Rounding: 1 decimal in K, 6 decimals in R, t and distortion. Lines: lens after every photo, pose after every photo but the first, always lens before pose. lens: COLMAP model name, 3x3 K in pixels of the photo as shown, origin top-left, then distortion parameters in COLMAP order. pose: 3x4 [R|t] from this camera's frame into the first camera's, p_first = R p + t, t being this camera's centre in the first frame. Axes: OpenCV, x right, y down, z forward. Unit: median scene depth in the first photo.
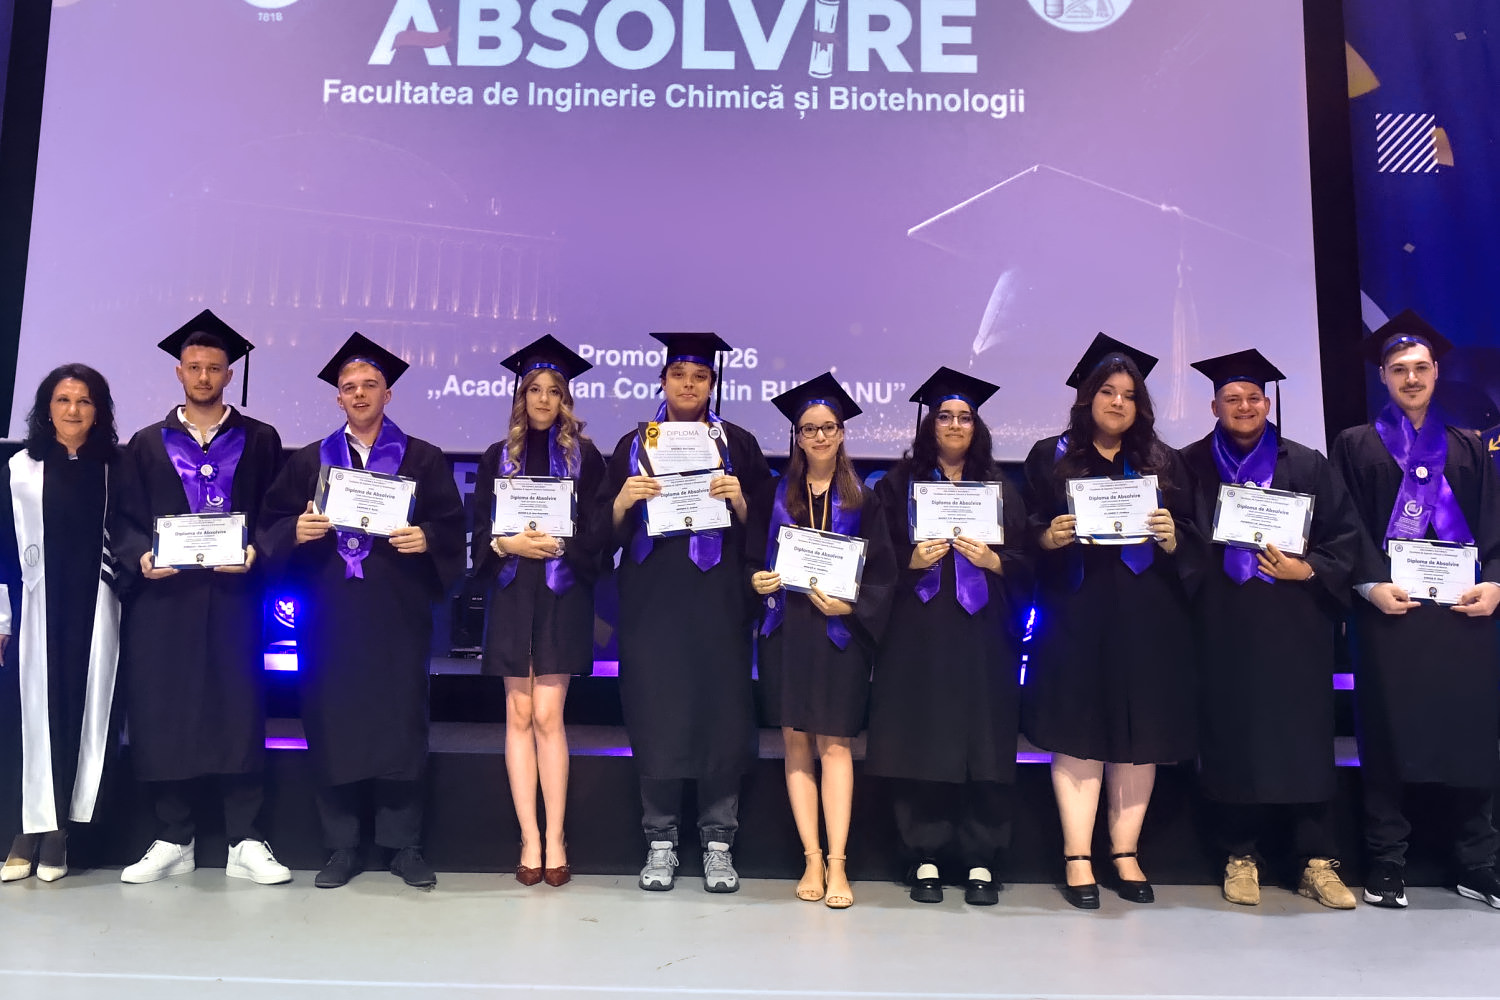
lens RADIAL K [[1253.7, 0, 717.5], [0, 1253.7, 430.2], [0, 0, 1]] dist [-0.014841, -0.011297]
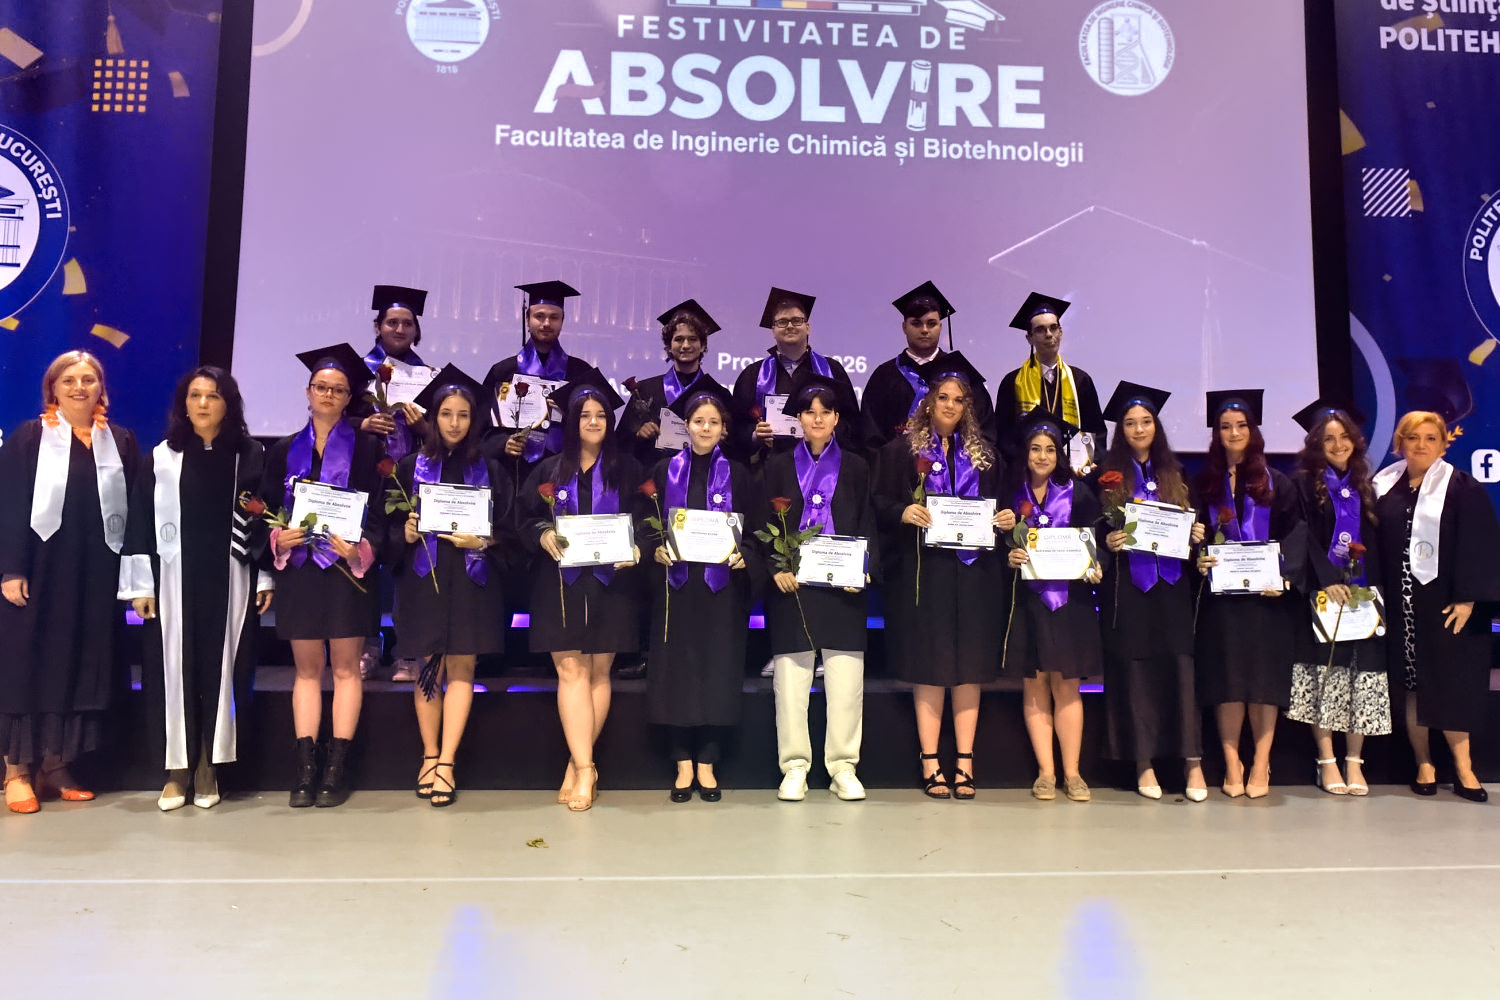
lens RADIAL K [[1054.7, 0, 707.6], [0, 1054.7, 461.7], [0, 0, 1]] dist [-0.003675, -0.011091]
pose [[0.997990, -0.003408, 0.063286, -0.182214], [0.001095, 0.999331, 0.036549, -0.001442], [-0.063369, -0.036407, 0.997326, -0.006736]]
